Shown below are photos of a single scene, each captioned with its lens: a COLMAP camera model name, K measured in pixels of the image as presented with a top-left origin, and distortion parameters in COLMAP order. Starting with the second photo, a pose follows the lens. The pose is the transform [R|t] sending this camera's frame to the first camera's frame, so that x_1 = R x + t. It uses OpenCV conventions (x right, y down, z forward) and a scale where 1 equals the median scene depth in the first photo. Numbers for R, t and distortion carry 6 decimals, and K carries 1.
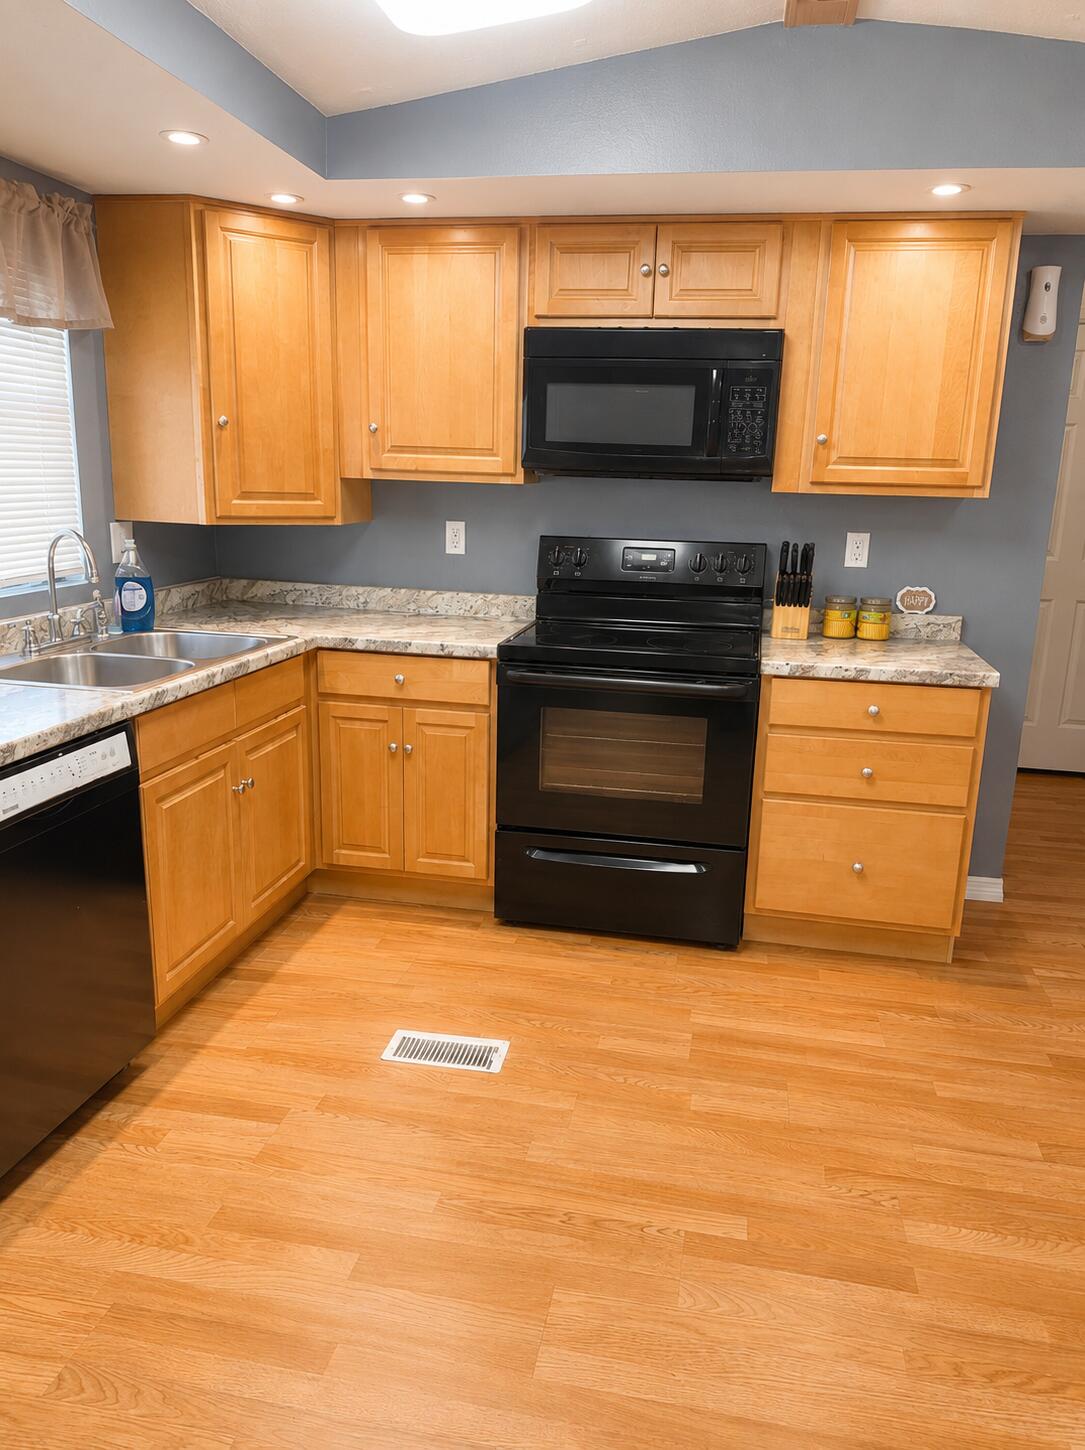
lens RADIAL K [[1116.4, 0, 552.2], [0, 1116.4, 774.0], [0, 0, 1]] dist [0.036707, -0.001995]
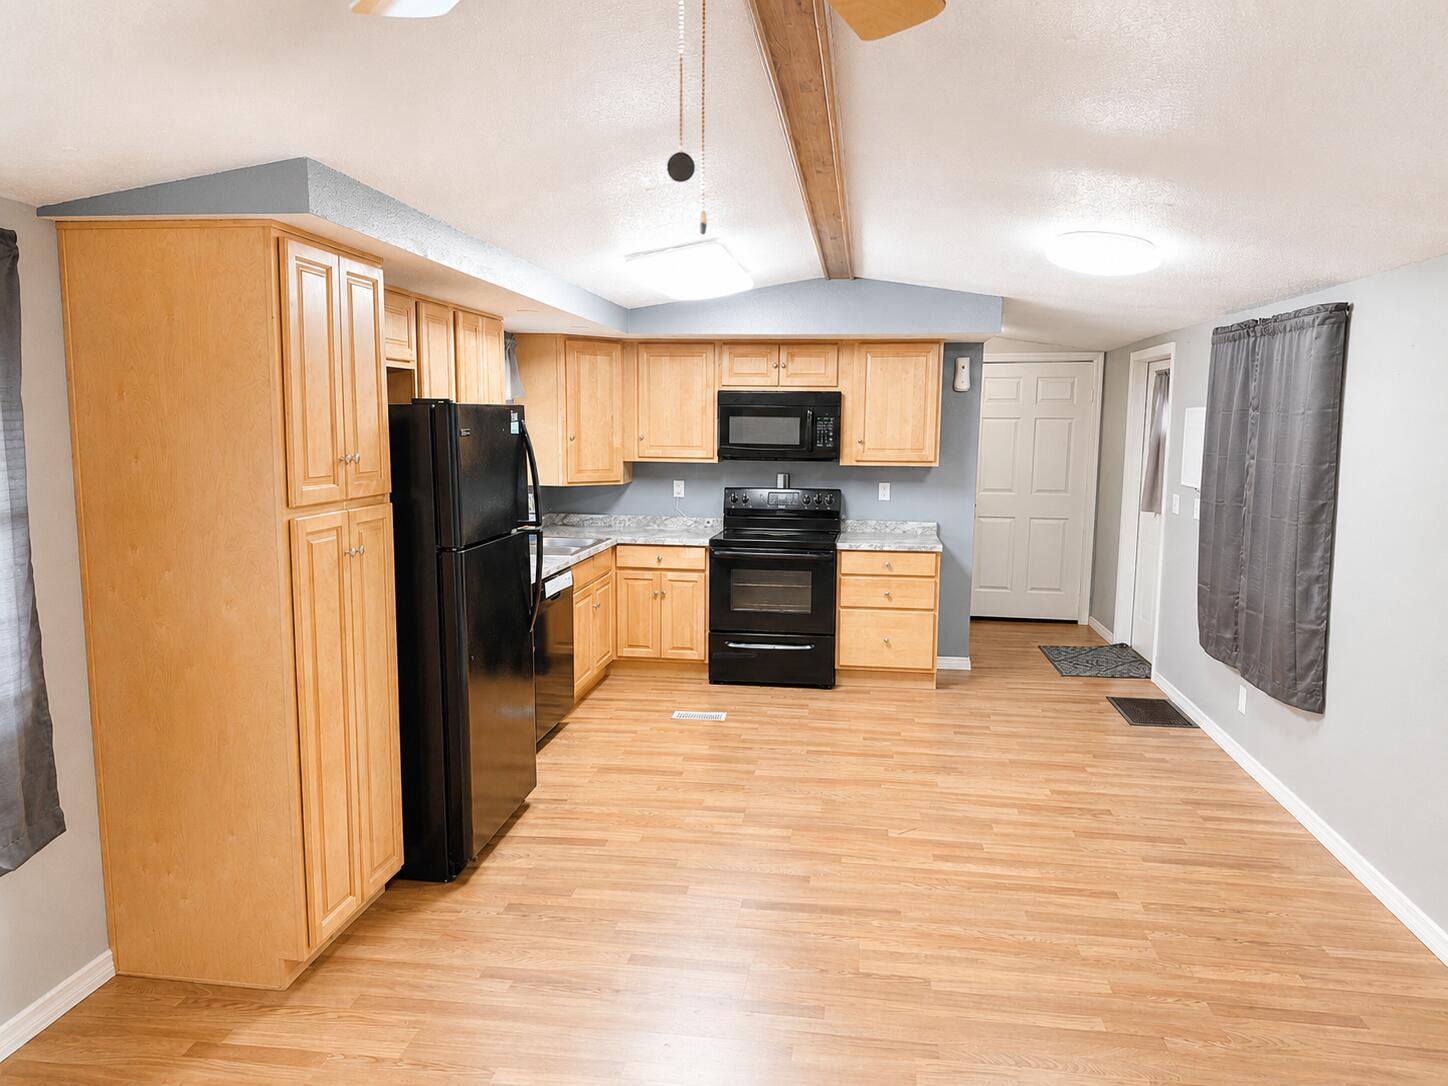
lens RADIAL K [[1020.6, 0, 724.0], [0, 1020.6, 543.0], [0, 0, 1]] dist [0.006781, 0.001356]
pose [[0.999112, -0.023005, 0.035297, -0.088508], [0.028107, 0.988036, -0.151643, 0.175561], [-0.031386, 0.152501, 0.987805, -0.854995]]
